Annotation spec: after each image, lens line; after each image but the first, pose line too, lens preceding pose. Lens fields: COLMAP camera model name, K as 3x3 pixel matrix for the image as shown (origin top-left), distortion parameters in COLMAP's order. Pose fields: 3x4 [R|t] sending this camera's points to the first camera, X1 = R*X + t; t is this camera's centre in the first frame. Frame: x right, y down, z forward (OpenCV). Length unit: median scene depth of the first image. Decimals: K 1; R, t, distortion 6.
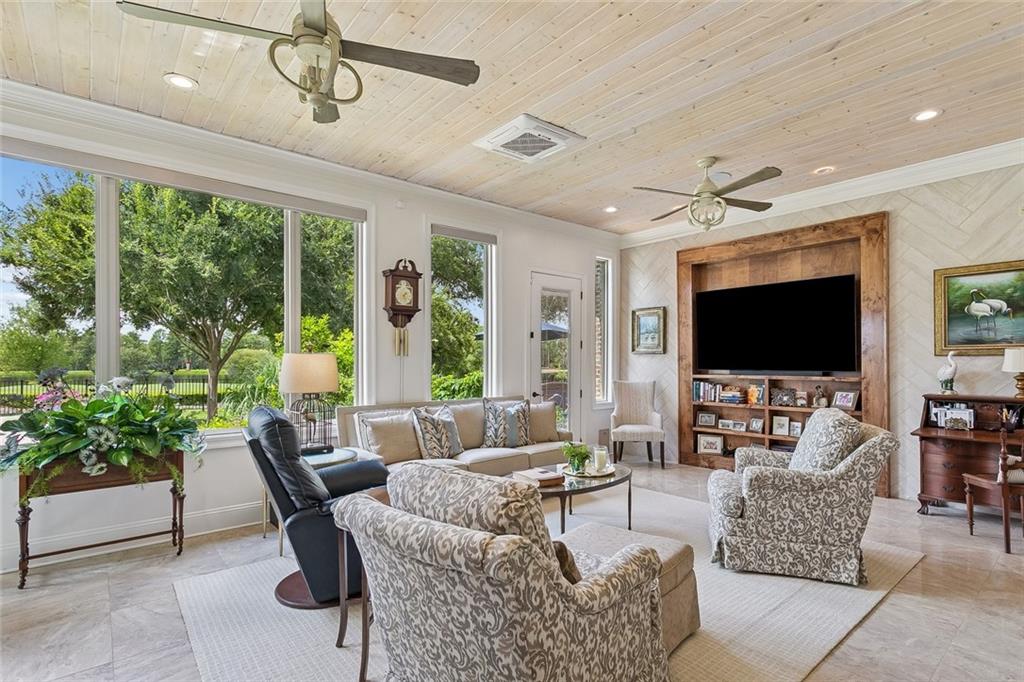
lens RADIAL K [[494.5, 0, 500.6], [0, 494.5, 359.4], [0, 0, 1]] dist [-0.003108, 0.000400]
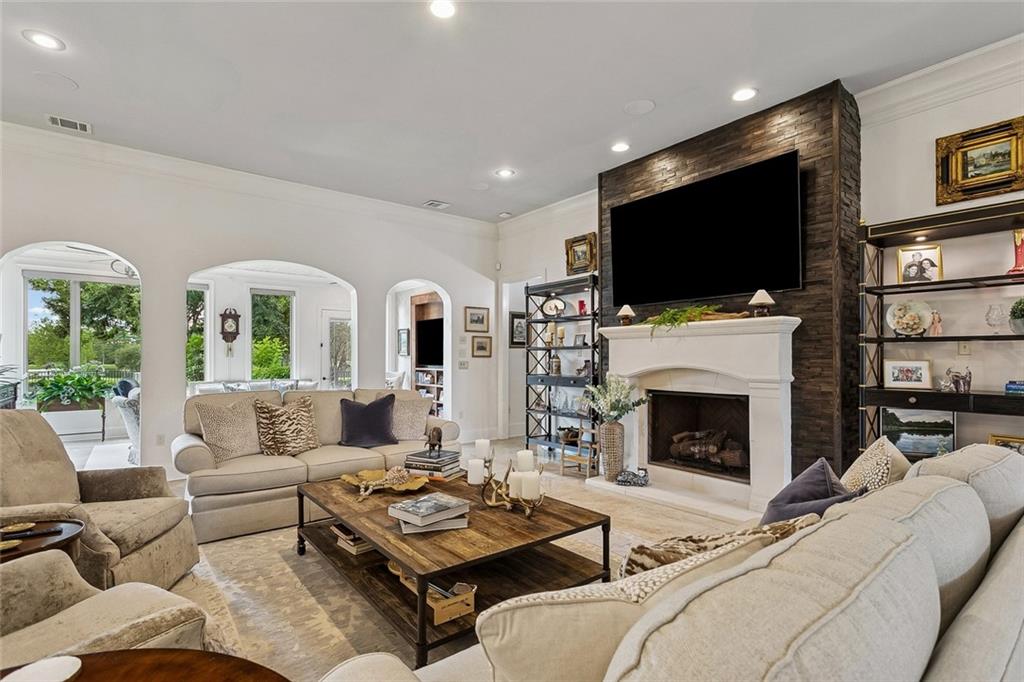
lens RADIAL K [[494.5, 0, 512.3], [0, 494.5, 349.9], [0, 0, 1]] dist [-0.003108, 0.000400]
pose [[0.999673, 0.008562, -0.024106, 0.984069], [-0.008636, 0.999958, -0.002965, -0.039046], [0.024080, 0.003172, 0.999705, -0.952809]]
